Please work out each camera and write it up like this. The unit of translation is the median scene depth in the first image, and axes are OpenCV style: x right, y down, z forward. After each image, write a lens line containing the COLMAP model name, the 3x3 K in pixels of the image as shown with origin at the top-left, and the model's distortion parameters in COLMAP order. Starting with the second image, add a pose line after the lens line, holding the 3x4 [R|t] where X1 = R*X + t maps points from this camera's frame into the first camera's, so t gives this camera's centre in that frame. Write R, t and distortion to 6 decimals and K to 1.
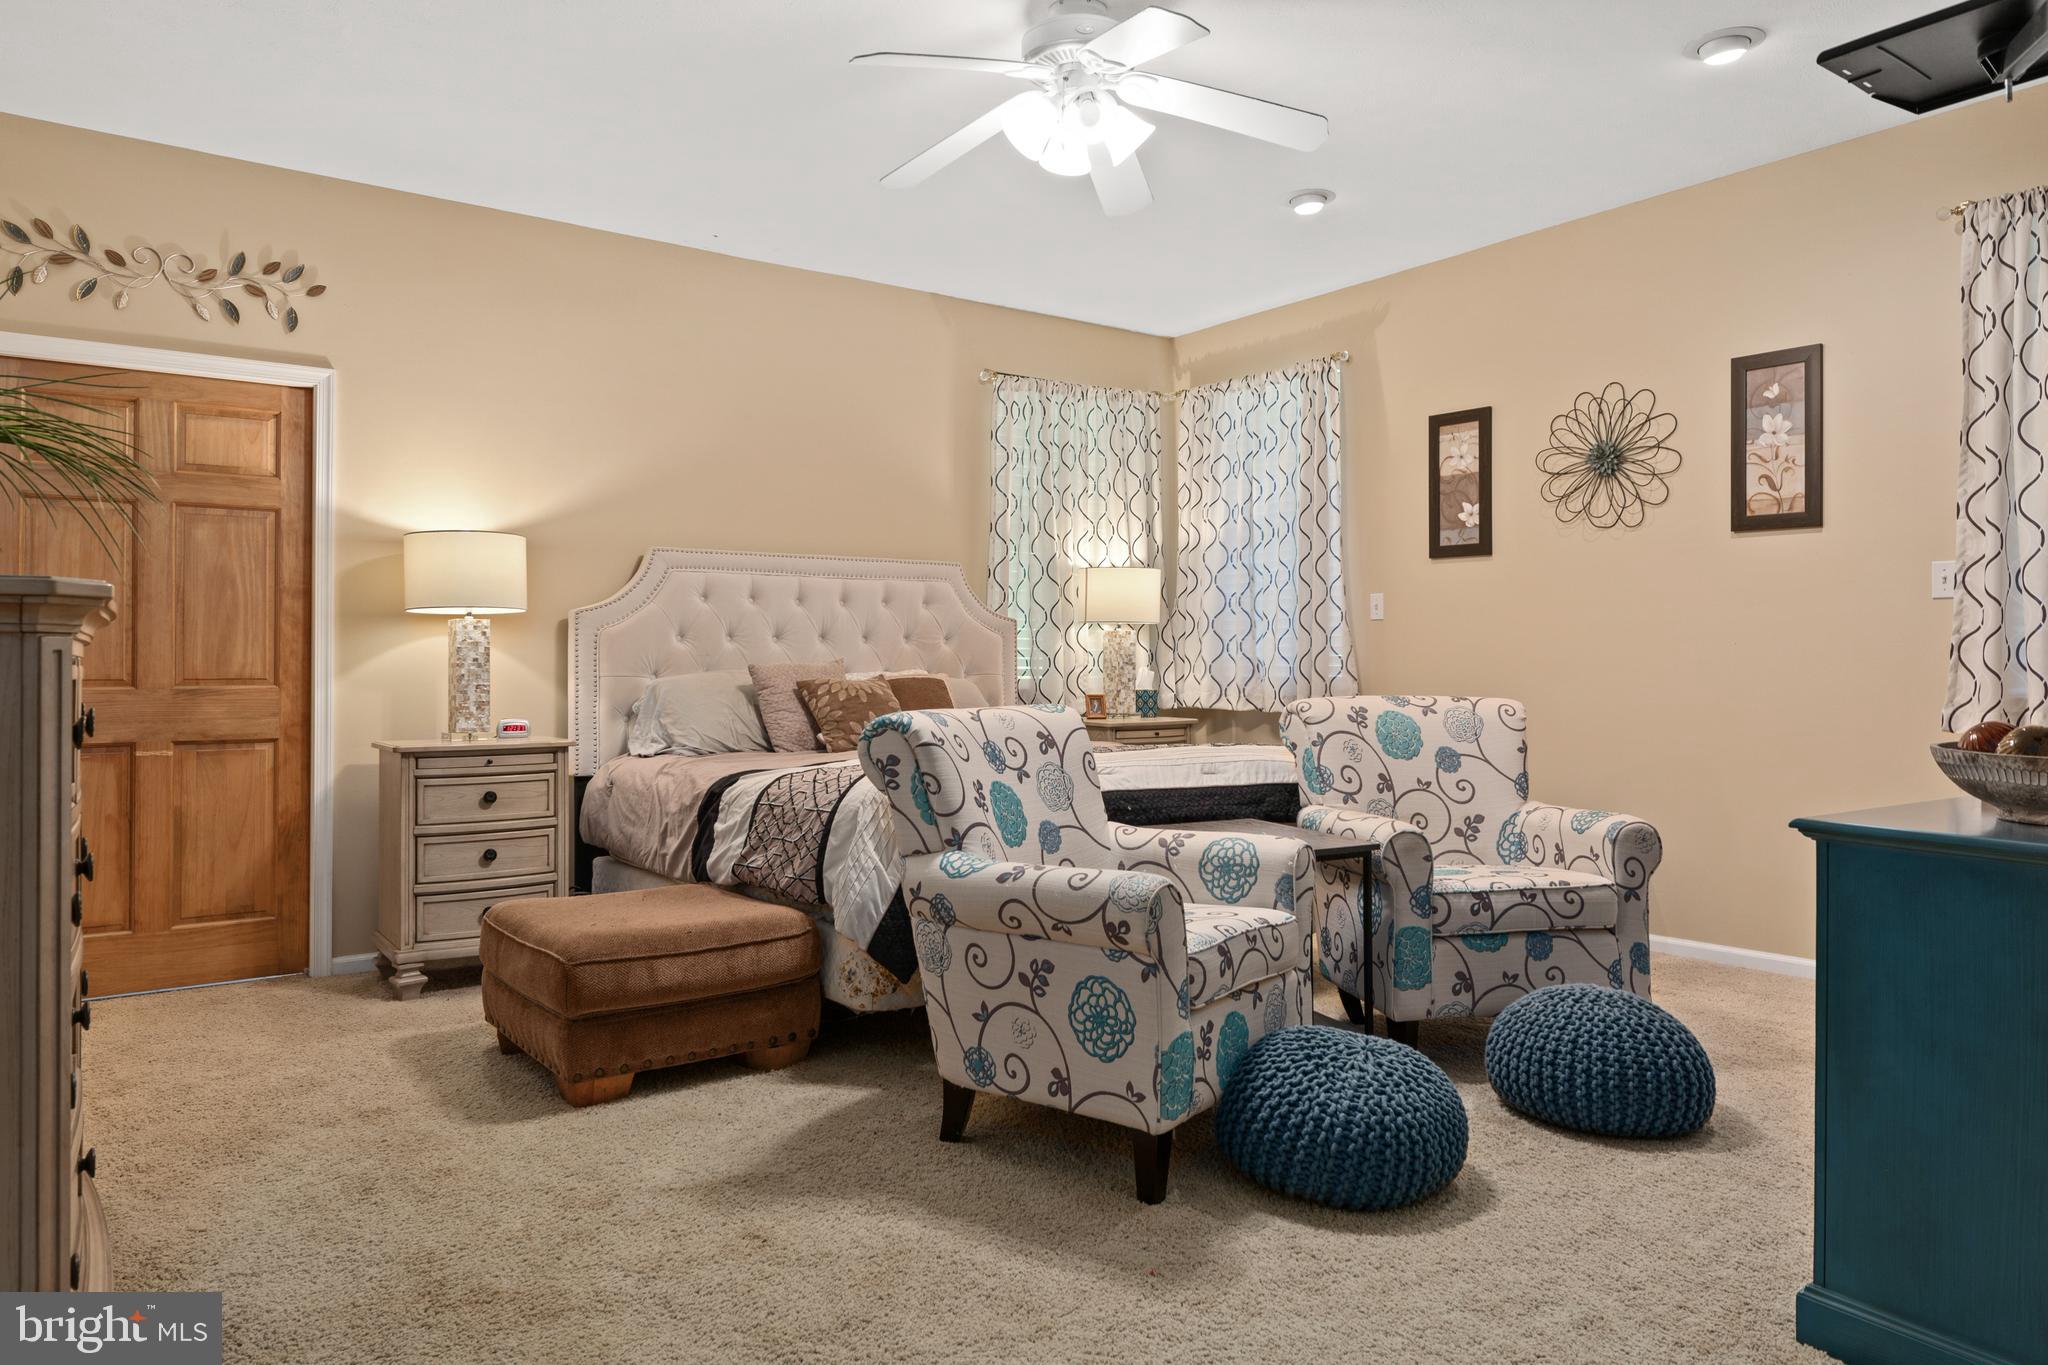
lens RADIAL K [[1285.3, 0, 1024.0], [0, 1285.3, 682.5], [0, 0, 1]] dist [-0.009546, -0.003097]
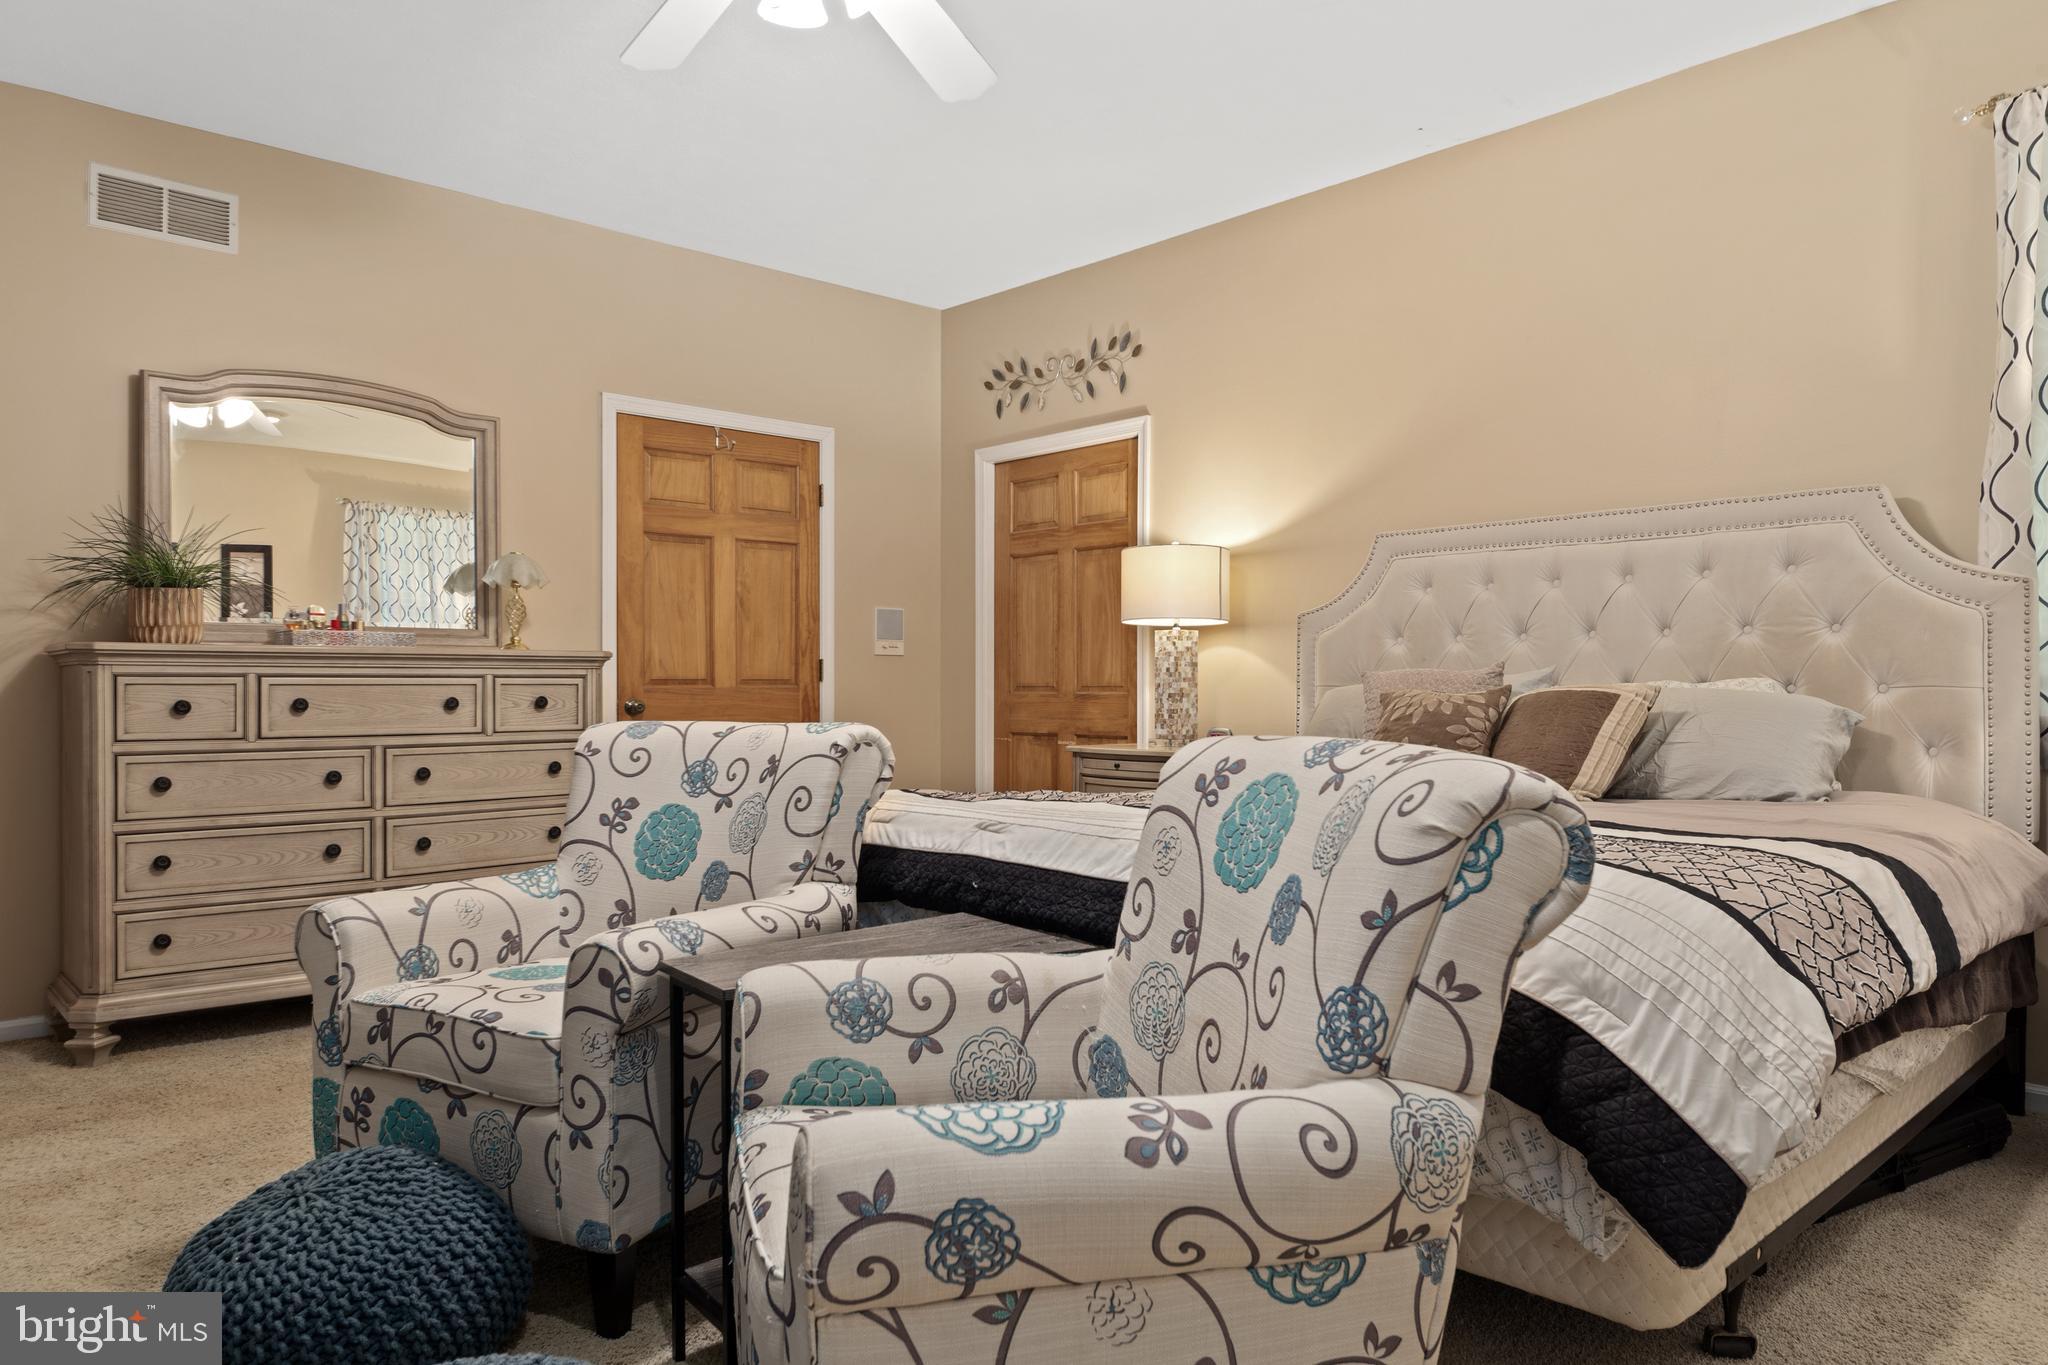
lens RADIAL K [[1313.7, 0, 1024.0], [0, 1313.7, 682.5], [0, 0, 1]] dist [0.023098, -0.001373]
pose [[0.132774, 0.002249, -0.991144, 0.553077], [-0.007117, 0.999974, 0.001316, -0.006650], [0.991121, 0.006879, 0.132787, 0.672315]]
